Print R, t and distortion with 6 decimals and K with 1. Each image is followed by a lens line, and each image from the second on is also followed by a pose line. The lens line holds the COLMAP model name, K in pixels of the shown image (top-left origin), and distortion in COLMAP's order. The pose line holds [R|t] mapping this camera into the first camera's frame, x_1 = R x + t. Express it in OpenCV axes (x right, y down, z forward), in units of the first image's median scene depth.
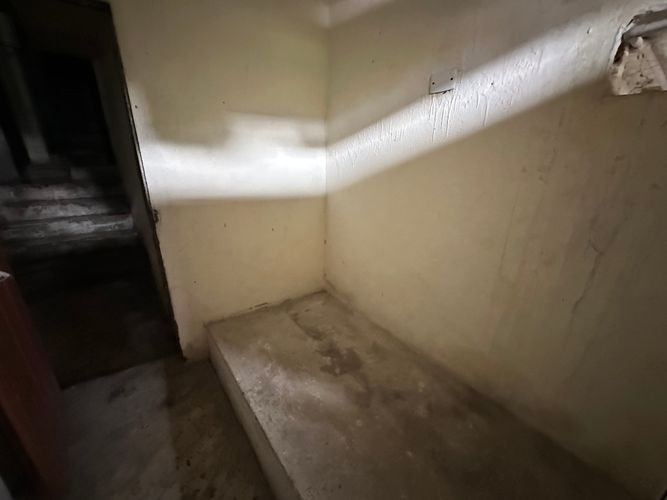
lens RADIAL K [[267.4, 0, 329.9], [0, 267.4, 248.3], [0, 0, 1]] dist [-0.001744, 0.000119]
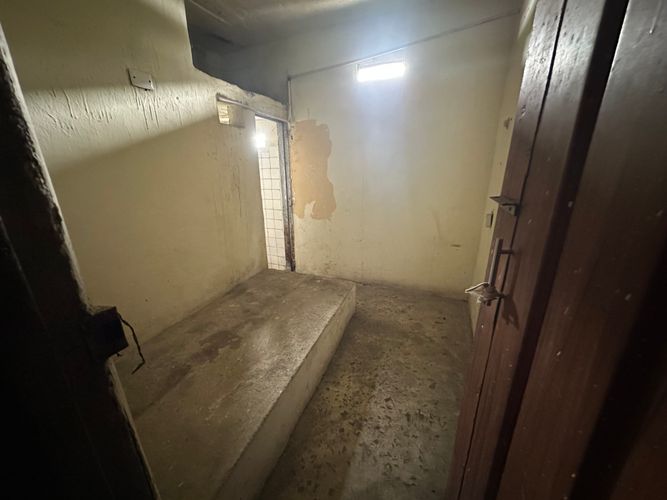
lens RADIAL K [[267.4, 0, 333.9], [0, 267.4, 252.3], [0, 0, 1]] dist [-0.001744, 0.000119]
pose [[-0.553258, -0.261613, 0.790863, -1.035068], [0.270886, 0.841300, 0.467799, -0.262155], [-0.787735, 0.473047, -0.394588, 1.011009]]
